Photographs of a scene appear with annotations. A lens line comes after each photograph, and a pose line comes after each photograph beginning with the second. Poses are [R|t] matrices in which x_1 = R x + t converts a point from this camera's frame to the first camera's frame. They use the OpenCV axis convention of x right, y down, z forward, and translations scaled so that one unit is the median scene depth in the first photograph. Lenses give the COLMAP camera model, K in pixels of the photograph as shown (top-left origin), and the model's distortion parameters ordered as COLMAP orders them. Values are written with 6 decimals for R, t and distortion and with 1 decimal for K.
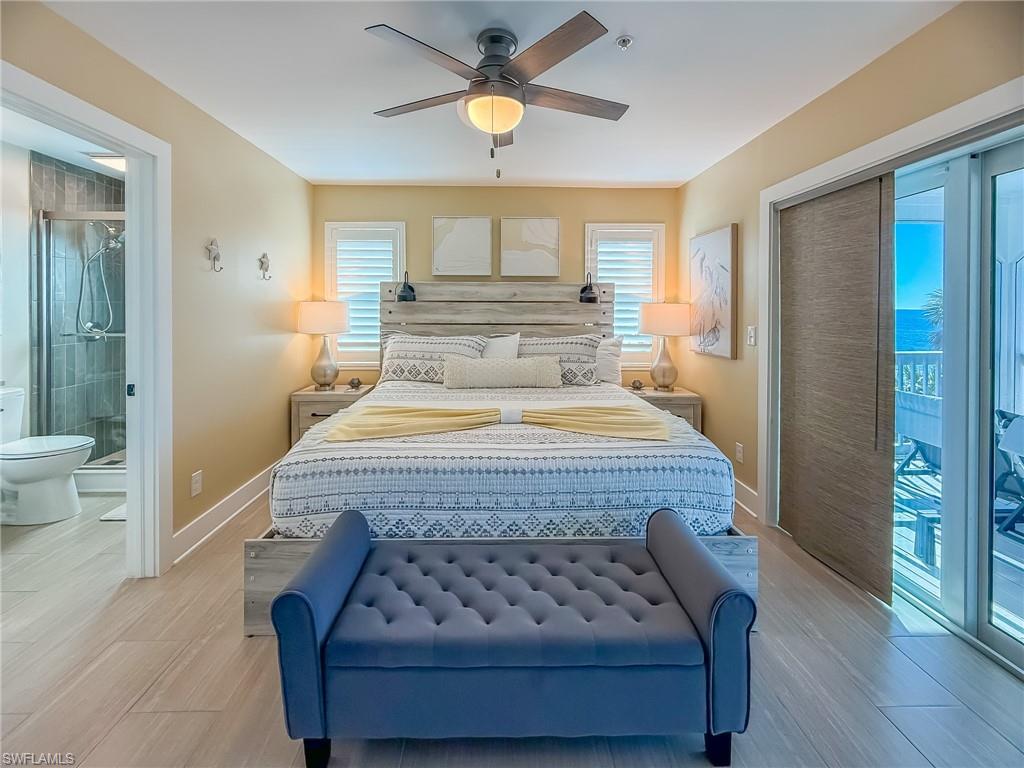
lens RADIAL K [[428.2, 0, 510.4], [0, 428.2, 309.0], [0, 0, 1]] dist [-0.001265, -0.000404]
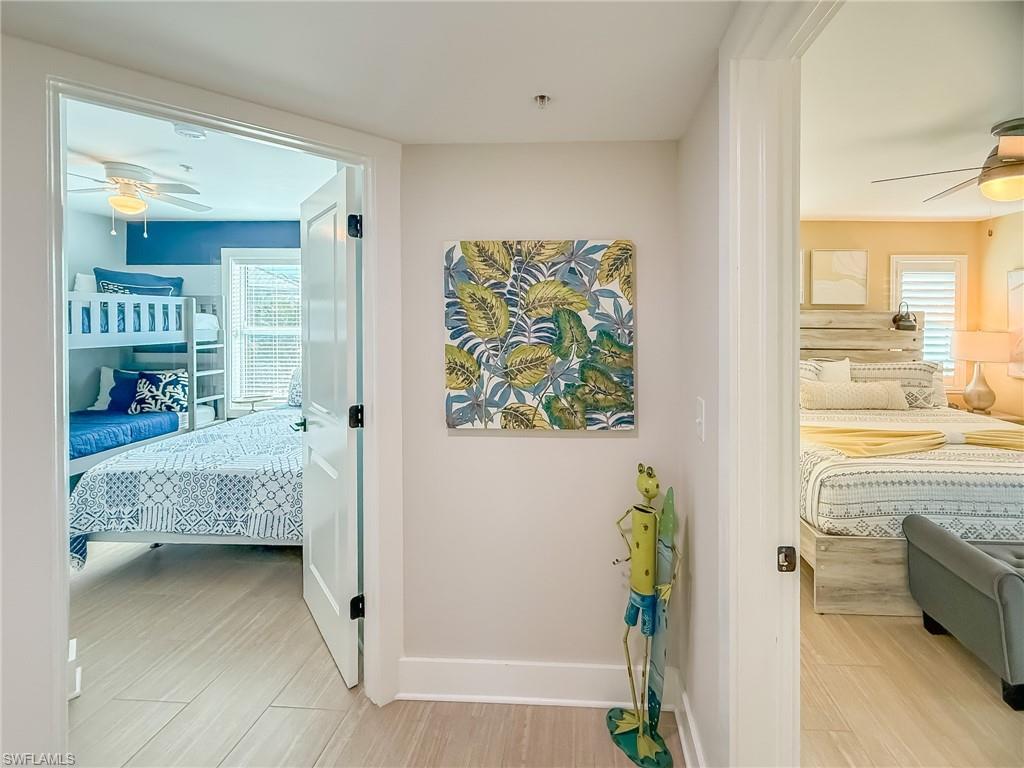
lens RADIAL K [[428.2, 0, 592.9], [0, 428.2, 323.2], [0, 0, 1]] dist [-0.001265, -0.000404]
pose [[0.998487, 0.005543, -0.054717, -0.635188], [-0.005167, 0.999962, 0.007004, -0.042043], [0.054754, -0.006711, 0.998477, -0.139565]]
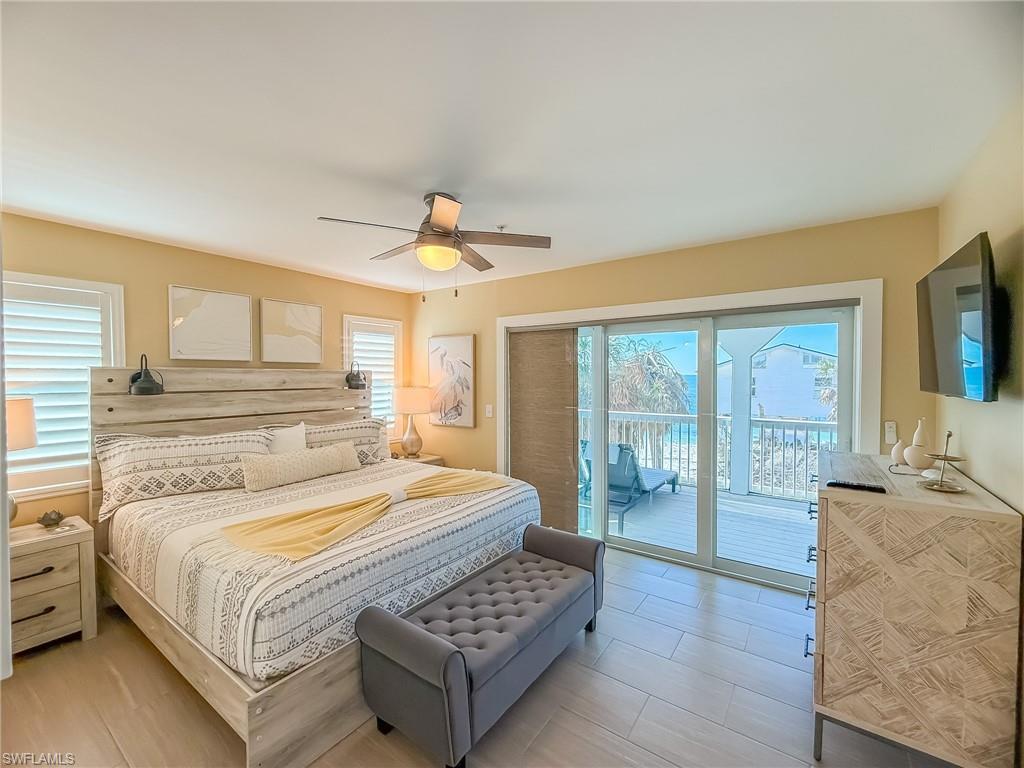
lens RADIAL K [[418.3, 0, 501.7], [0, 418.3, 379.2], [0, 0, 1]] dist [-0.000798, 0.000827]
pose [[0.616776, -0.009008, 0.787087, -0.508161], [0.002654, 0.999953, 0.009364, -0.056949], [-0.787134, -0.003687, 0.616770, 0.047401]]
